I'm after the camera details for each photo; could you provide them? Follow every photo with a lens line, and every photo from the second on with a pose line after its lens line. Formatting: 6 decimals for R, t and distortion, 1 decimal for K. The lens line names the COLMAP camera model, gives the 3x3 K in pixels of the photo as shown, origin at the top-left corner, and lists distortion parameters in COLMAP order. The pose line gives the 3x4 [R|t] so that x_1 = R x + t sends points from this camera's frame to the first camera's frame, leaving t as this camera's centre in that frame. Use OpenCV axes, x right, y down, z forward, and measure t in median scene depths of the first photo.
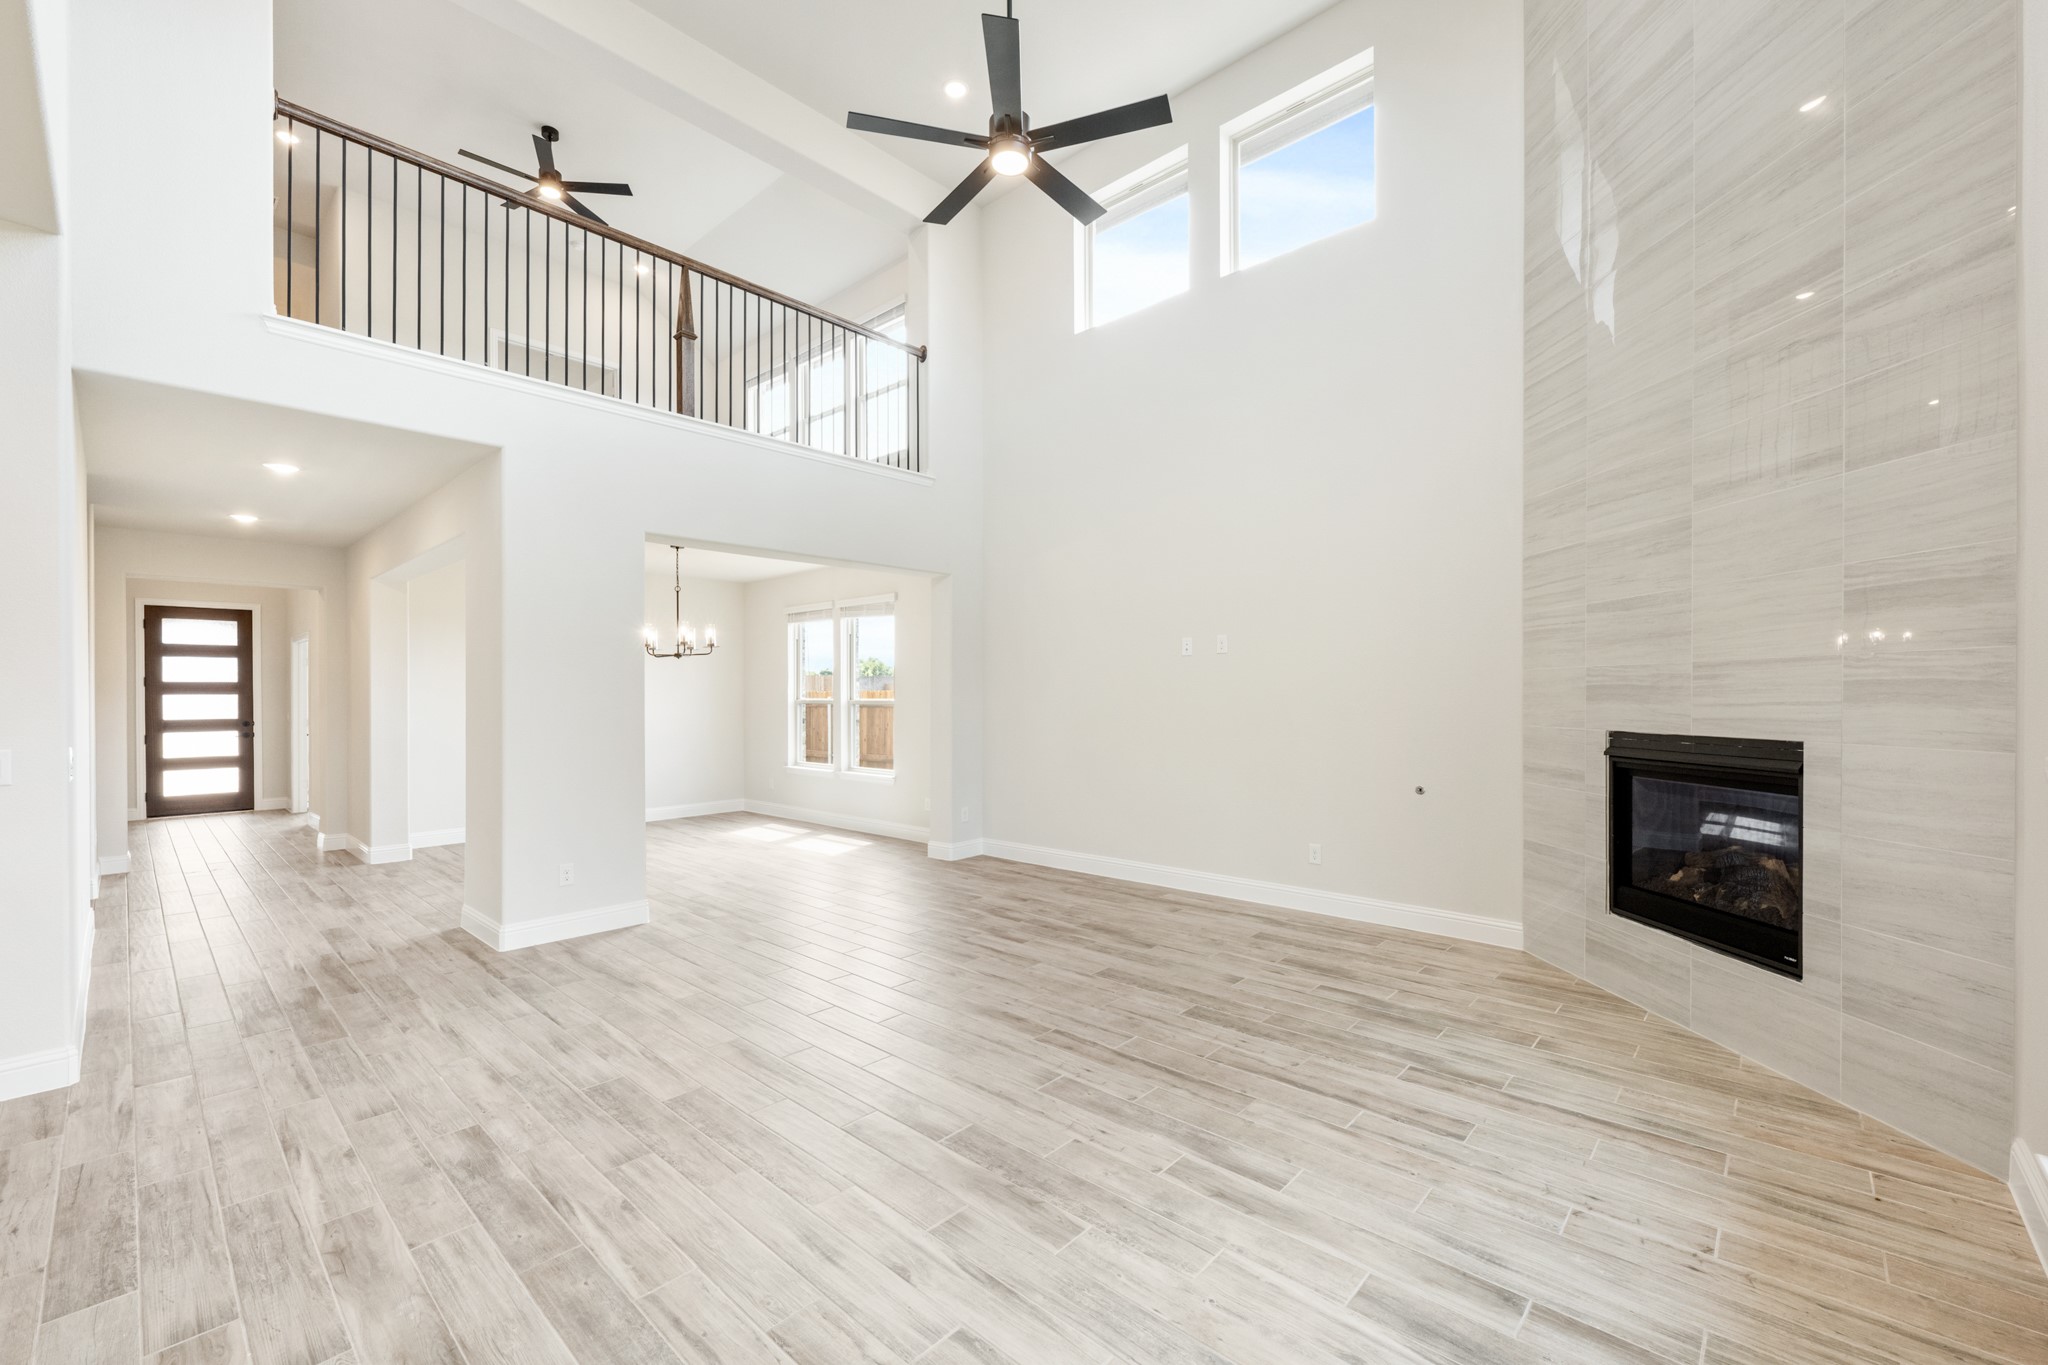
lens RADIAL K [[840.3, 0, 1034.8], [0, 840.3, 699.4], [0, 0, 1]] dist [-0.006072, 0.002864]
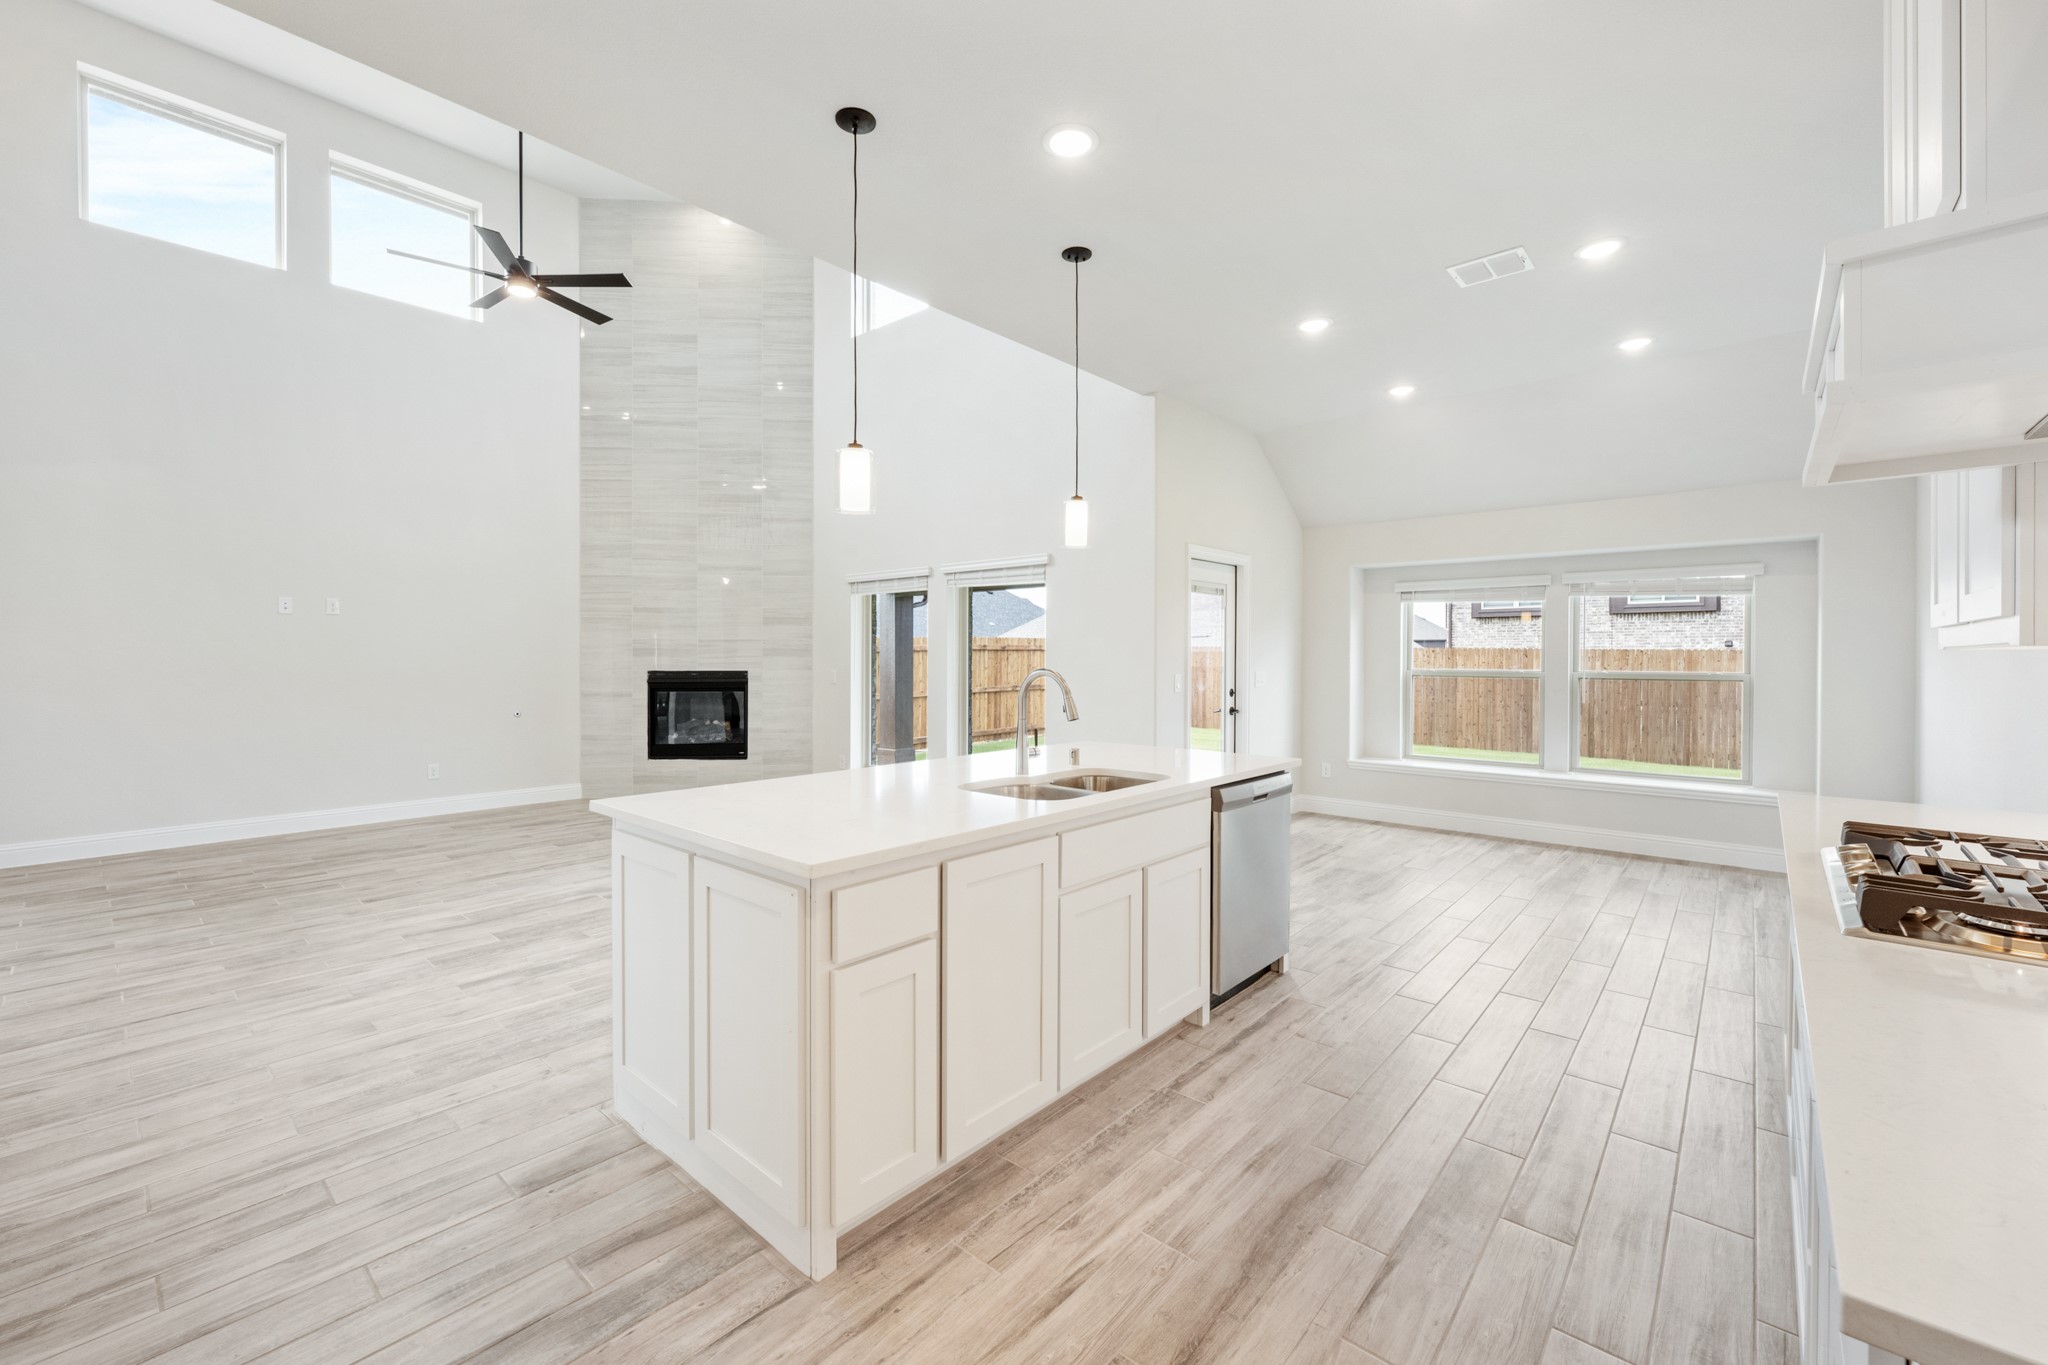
lens RADIAL K [[840.3, 0, 1010.3], [0, 840.3, 676.6], [0, 0, 1]] dist [-0.006072, 0.002864]
pose [[-0.007333, -0.016407, 0.999839, -1.335907], [0.005303, 0.999851, 0.016446, 0.021496], [-0.999959, 0.005423, -0.007245, 0.127091]]
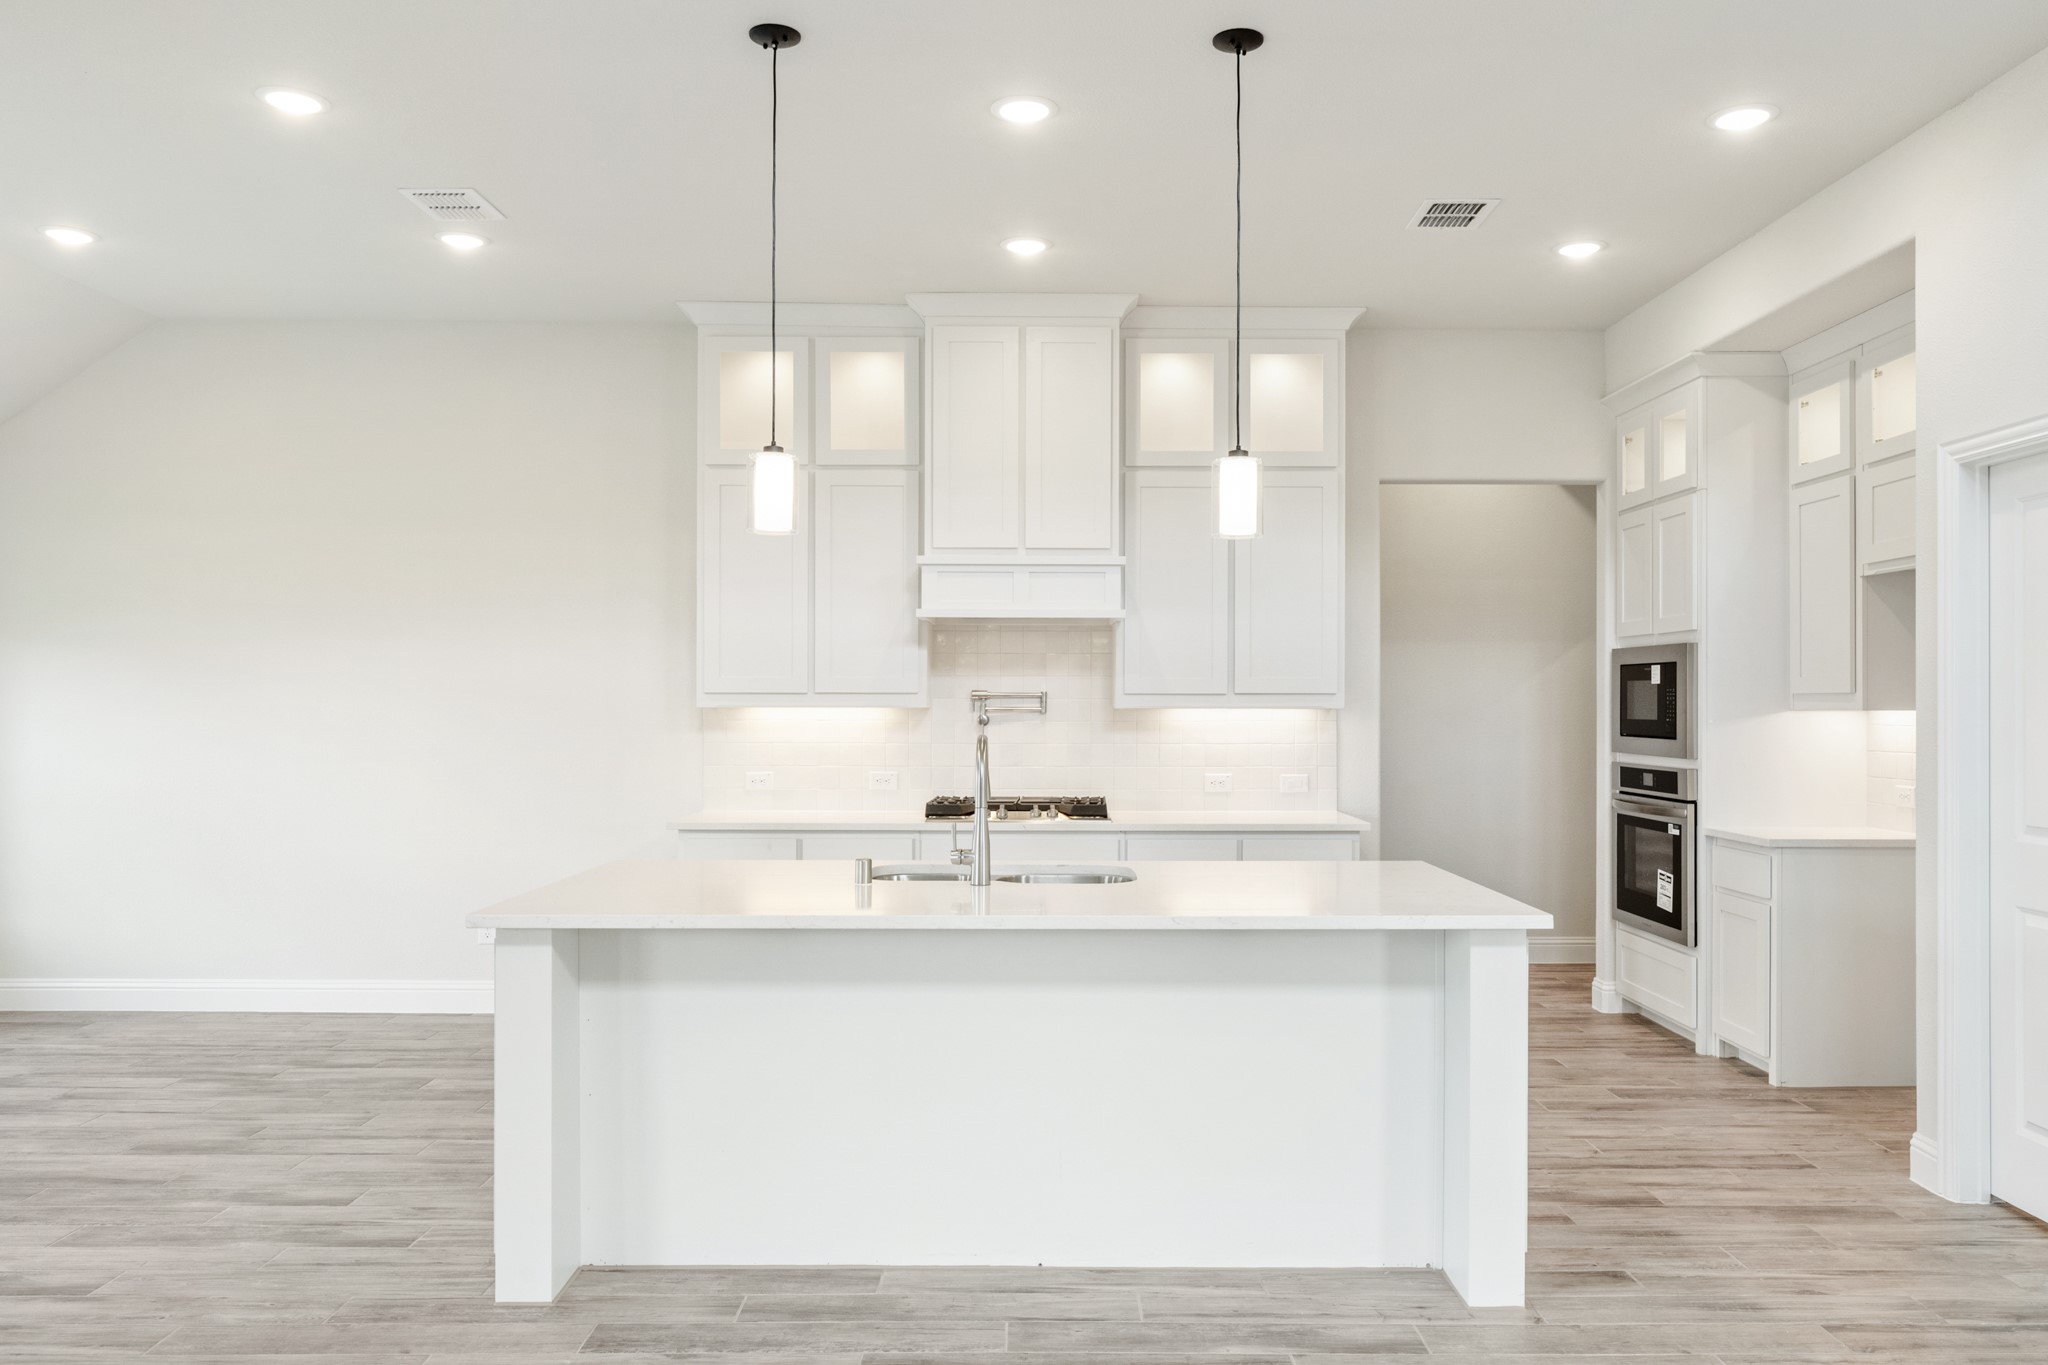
lens RADIAL K [[1464.7, 0, 1049.6], [0, 1464.7, 719.3], [0, 0, 1]] dist [-0.000732, -0.001606]
pose [[-0.733370, 0.013957, -0.679686, 0.075316], [-0.001069, 0.999764, 0.021683, -0.006949], [0.679828, 0.016628, -0.733183, 0.859366]]
